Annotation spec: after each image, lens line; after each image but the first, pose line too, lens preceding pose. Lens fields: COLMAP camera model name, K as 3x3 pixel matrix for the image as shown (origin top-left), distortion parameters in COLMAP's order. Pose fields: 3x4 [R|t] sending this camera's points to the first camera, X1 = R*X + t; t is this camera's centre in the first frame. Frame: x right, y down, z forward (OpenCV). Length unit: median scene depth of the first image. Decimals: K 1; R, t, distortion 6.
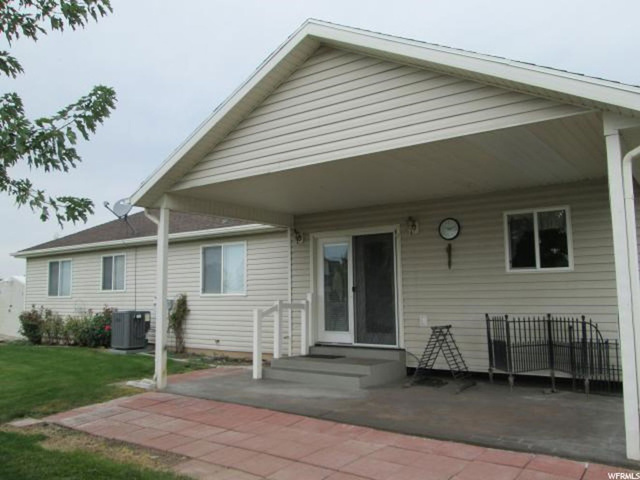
lens RADIAL K [[539.5, 0, 319.6], [0, 539.5, 241.2], [0, 0, 1]] dist [-0.021374, -0.006283]
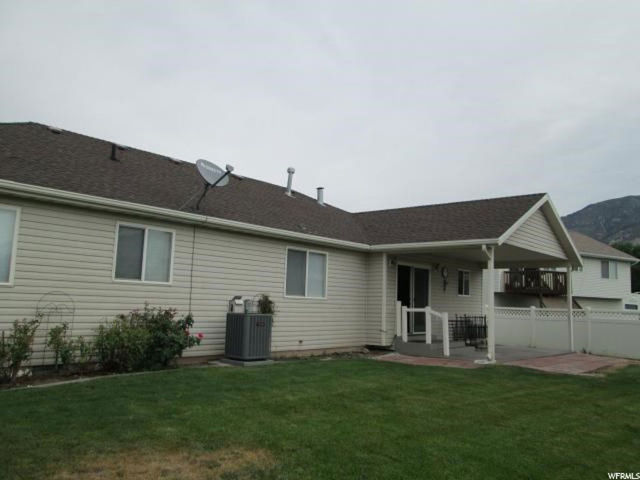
lens RADIAL K [[539.5, 0, 319.6], [0, 539.5, 238.5], [0, 0, 1]] dist [-0.021374, -0.006283]
pose [[0.069213, 0.129896, 0.989109, -1.203801], [-0.139167, 0.983049, -0.119362, 0.104194], [-0.987847, -0.129390, 0.086117, 0.863649]]
